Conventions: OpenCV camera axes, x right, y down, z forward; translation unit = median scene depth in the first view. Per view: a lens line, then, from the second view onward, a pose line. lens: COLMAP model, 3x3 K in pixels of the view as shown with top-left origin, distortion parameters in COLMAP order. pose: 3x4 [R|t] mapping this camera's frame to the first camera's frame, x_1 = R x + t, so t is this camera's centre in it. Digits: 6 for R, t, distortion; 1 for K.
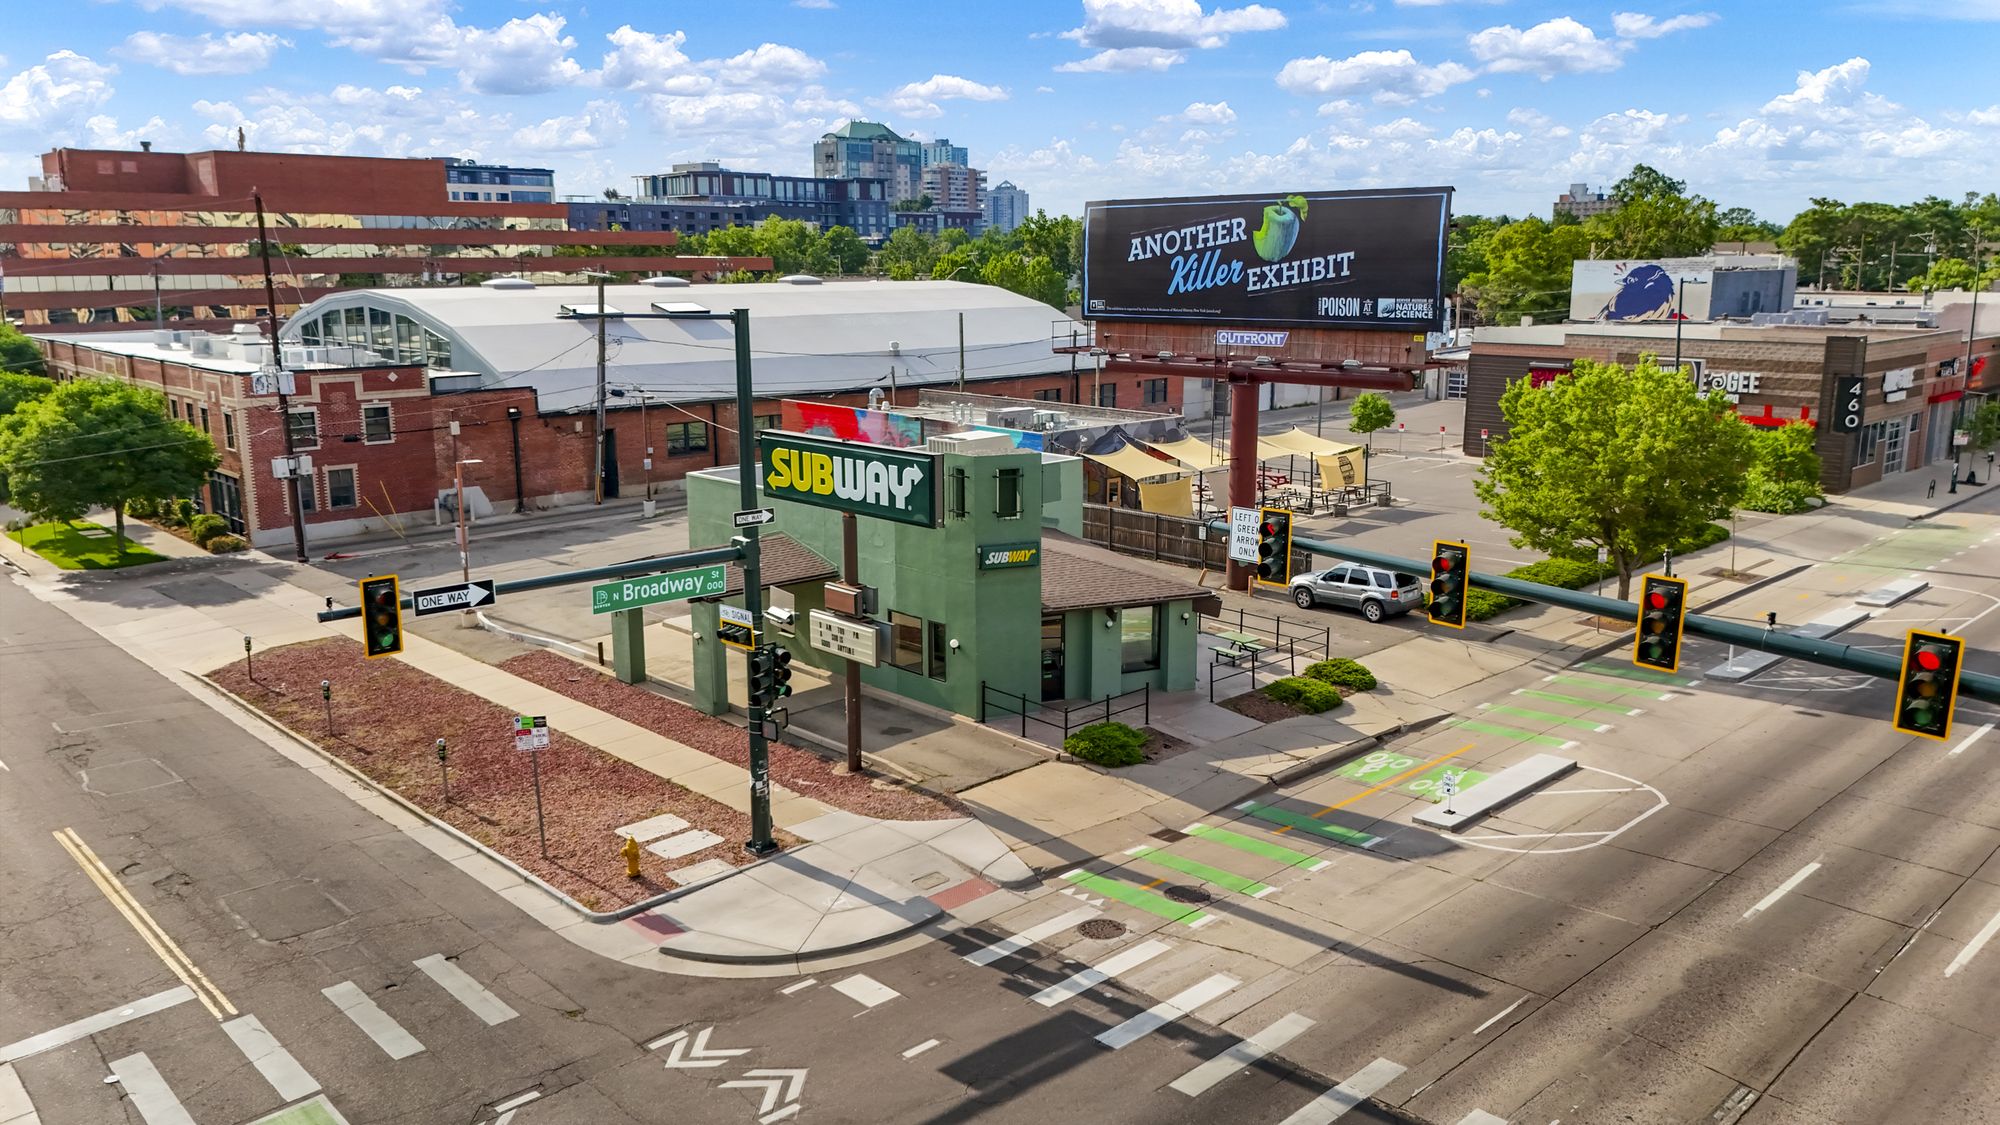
lens RADIAL K [[1471.7, 0, 997.9], [0, 1471.7, 556.9], [0, 0, 1]] dist [0.081579, -0.102204]
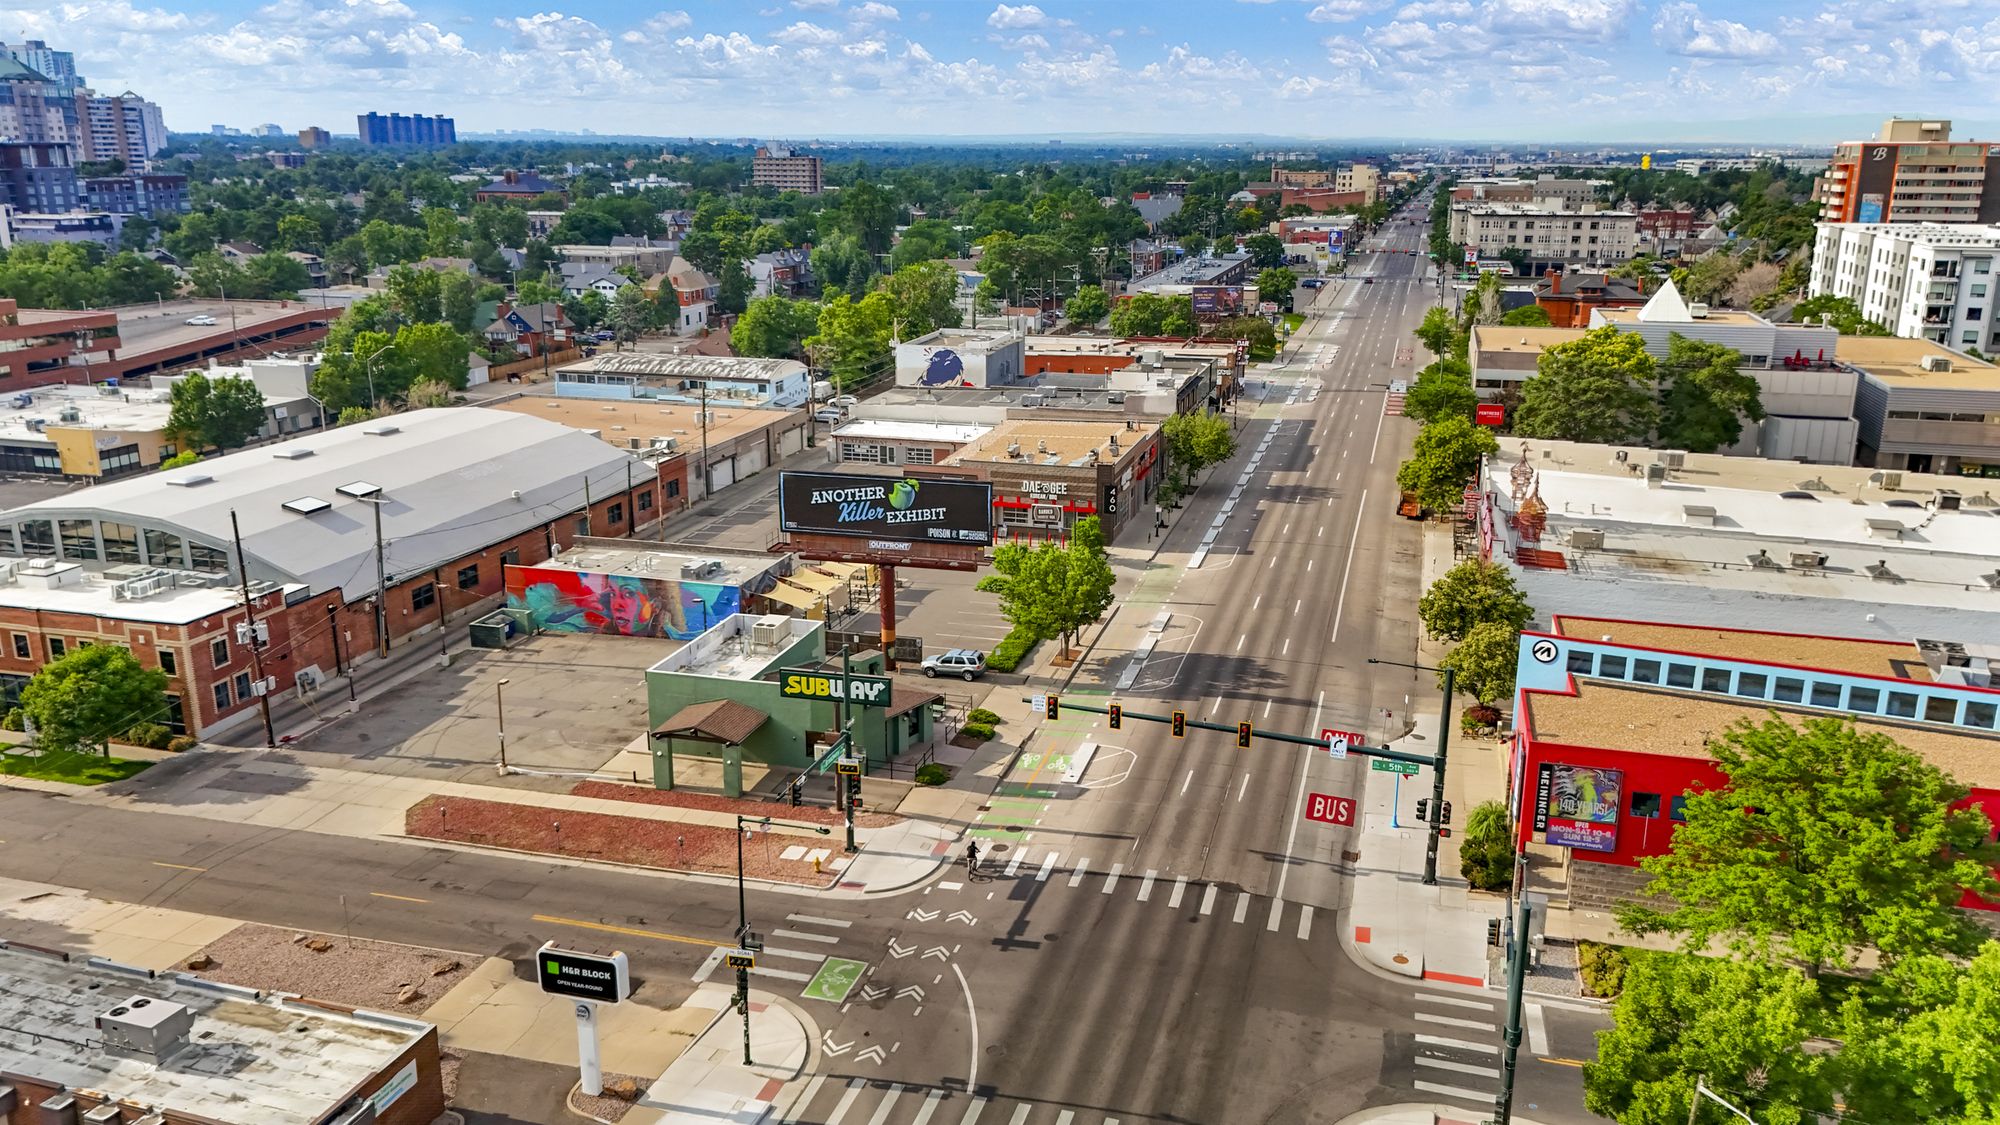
lens RADIAL K [[1471.6, 0, 1002.2], [0, 1471.6, 552.4], [0, 0, 1]] dist [0.084342, -0.101677]
pose [[0.860109, -0.128408, 0.493683, -0.686164], [0.098990, 0.991416, 0.085406, -0.301298], [-0.500412, -0.024589, 0.865438, -0.783770]]
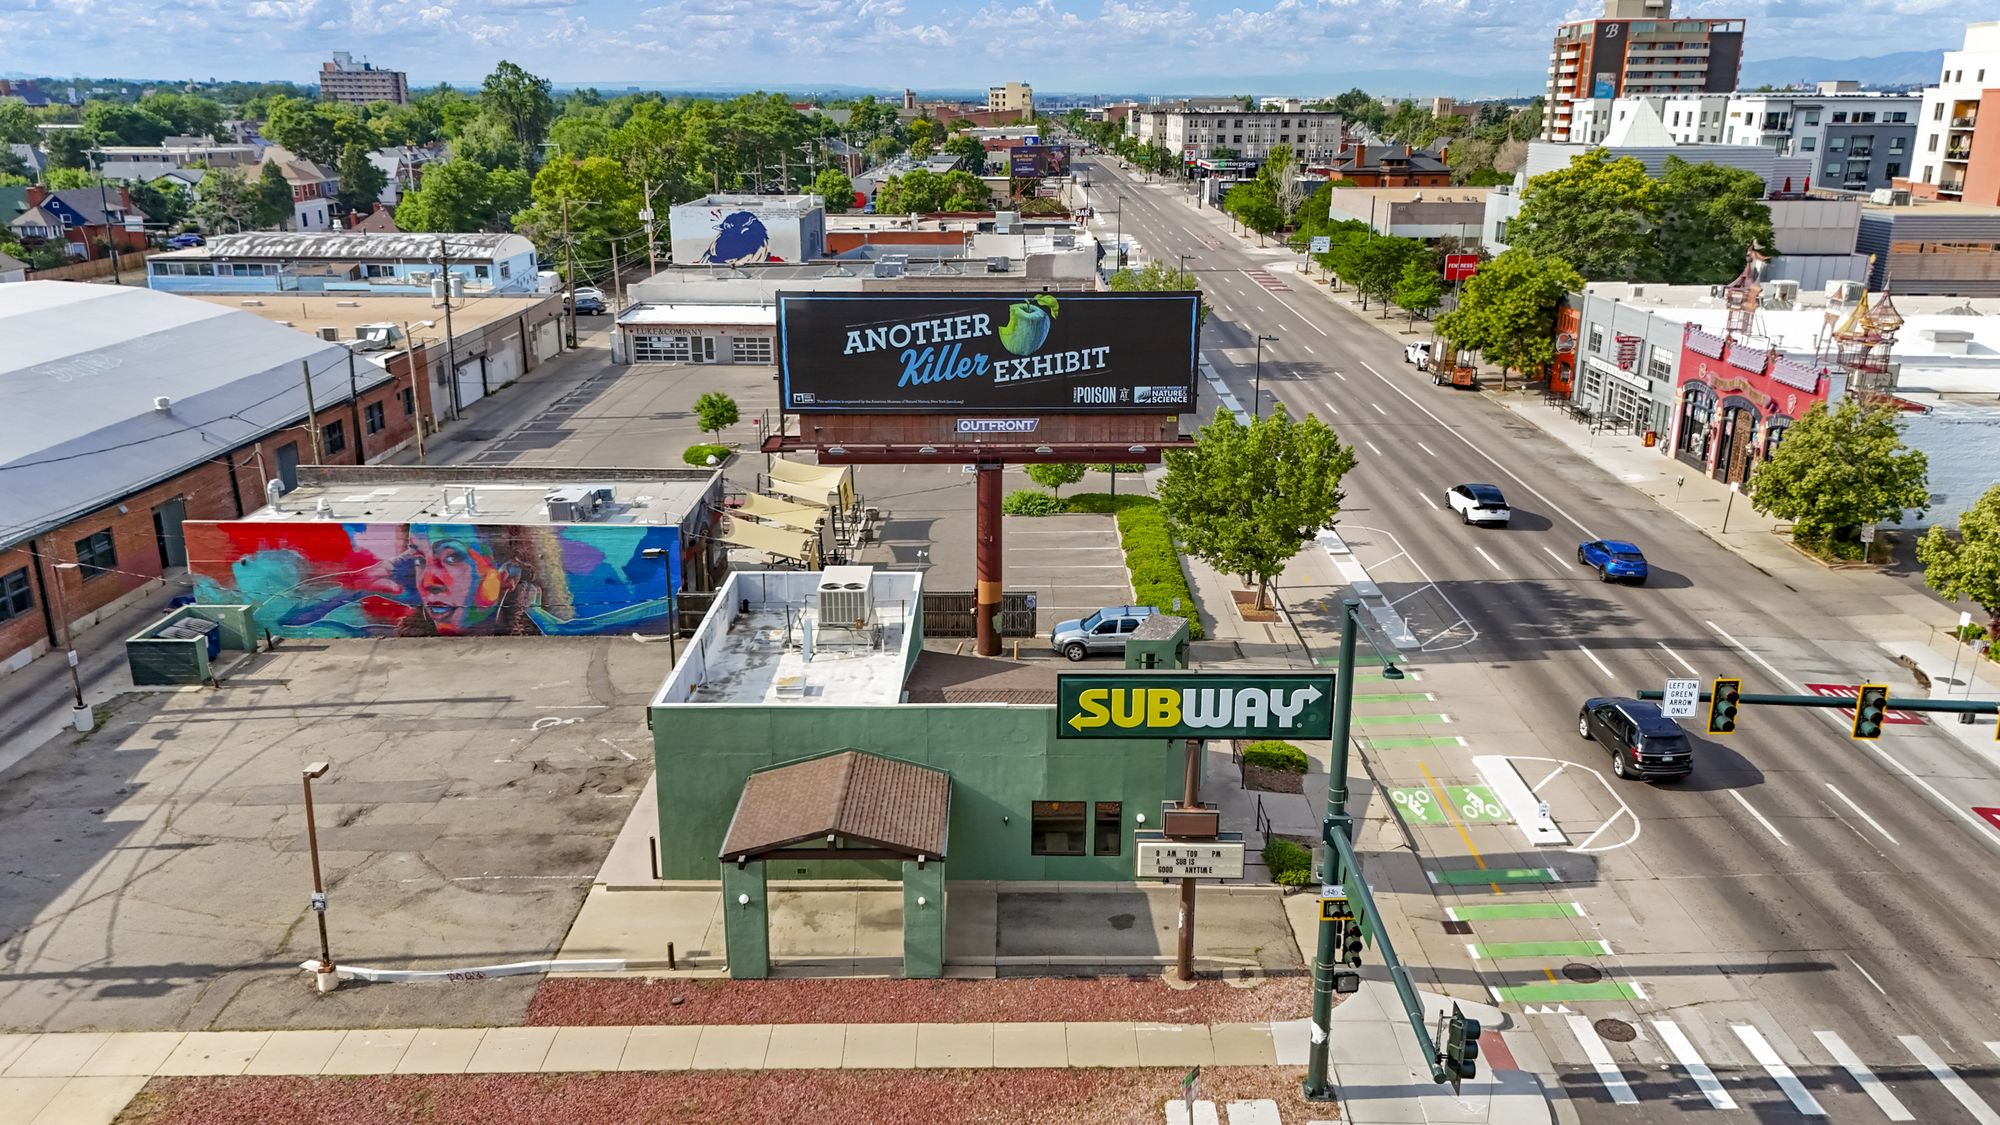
lens RADIAL K [[1479.7, 0, 999.3], [0, 1479.7, 539.4], [0, 0, 1]] dist [0.067232, -0.072742]
pose [[0.694499, -0.198128, 0.691677, -0.597512], [0.142207, 0.980173, 0.137978, -0.221886], [-0.705300, 0.002536, 0.708904, 0.259462]]
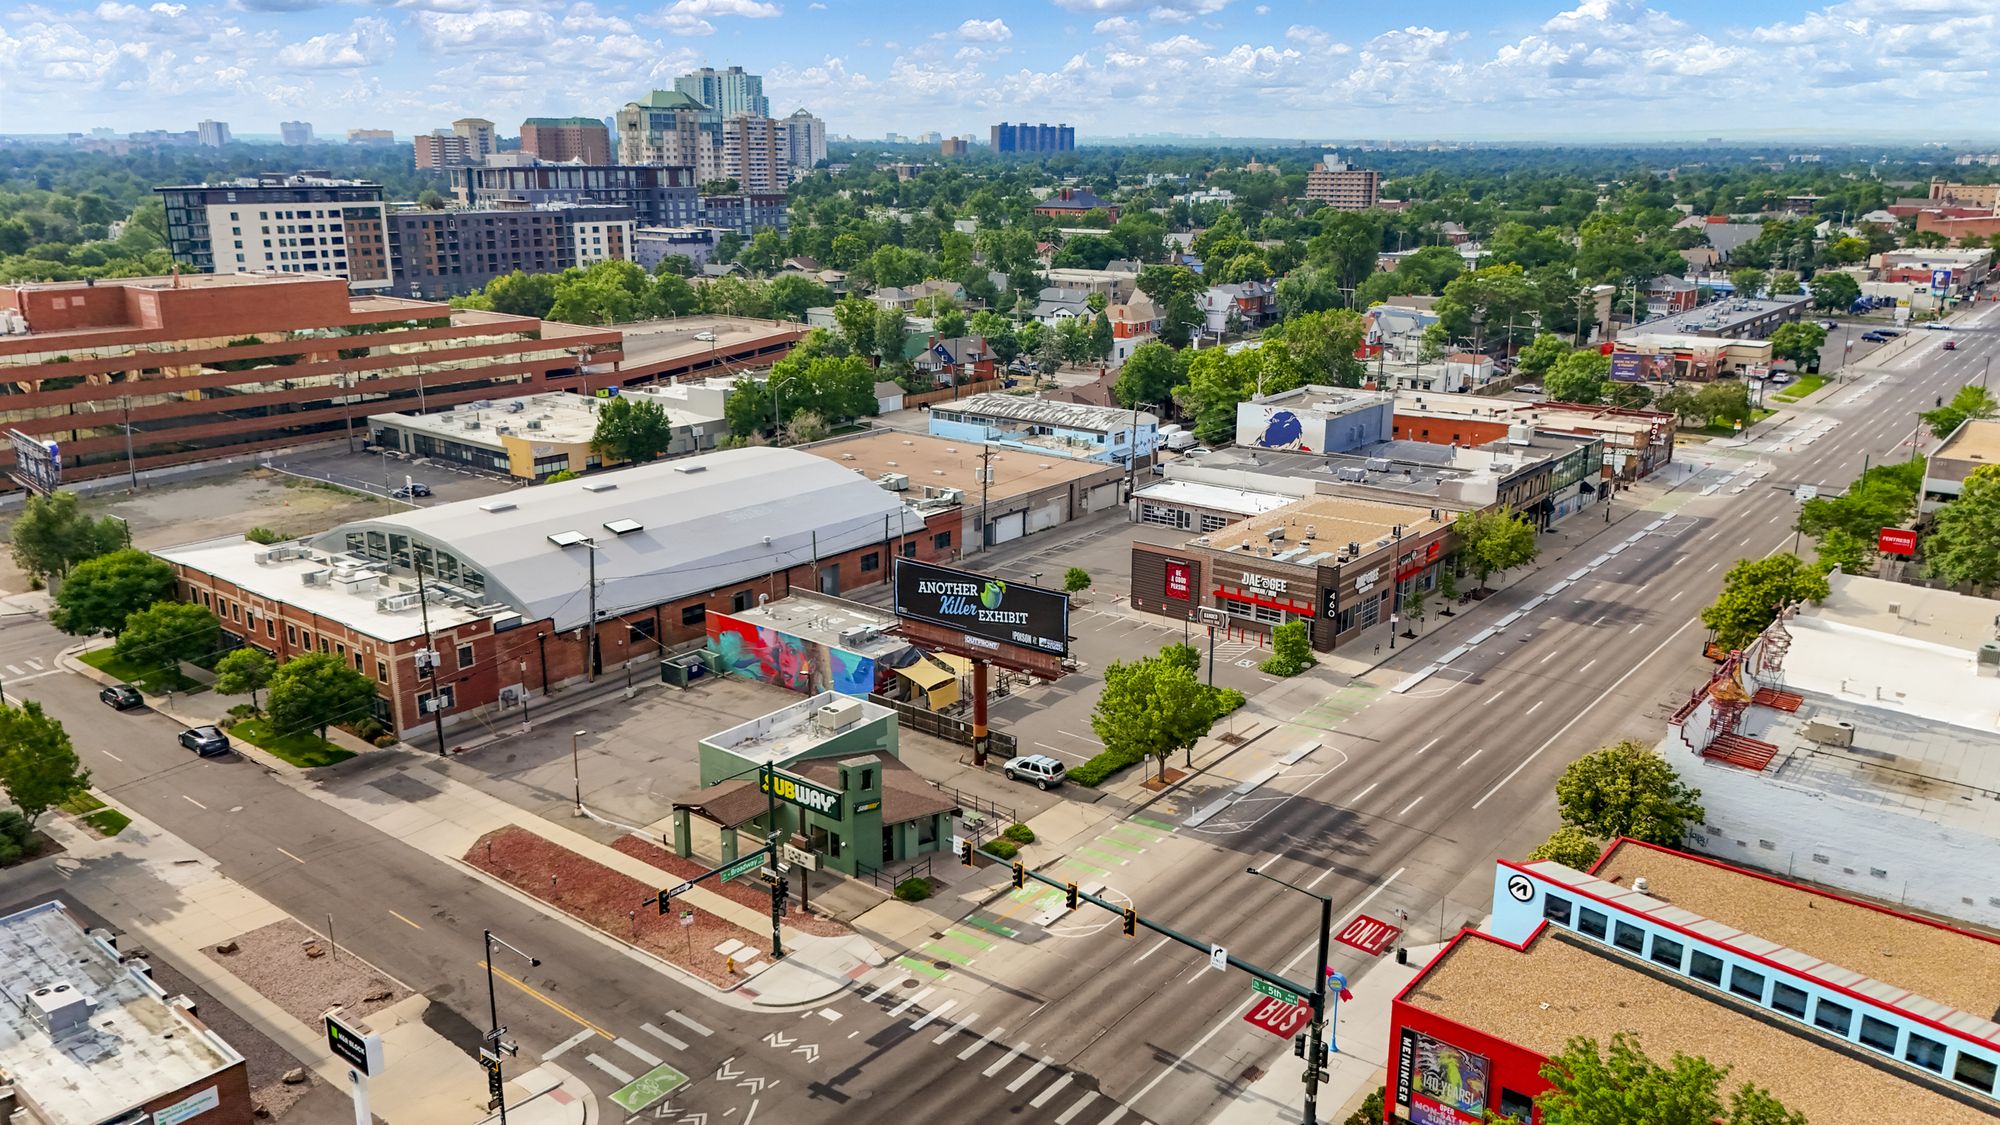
lens RADIAL K [[1479.7, 0, 999.3], [0, 1479.7, 539.4], [0, 0, 1]] dist [0.067232, -0.072742]
pose [[0.991018, -0.028572, 0.130640, -0.059500], [0.021860, 0.998380, 0.052526, -0.402274], [-0.131929, -0.049198, 0.990037, -0.971672]]
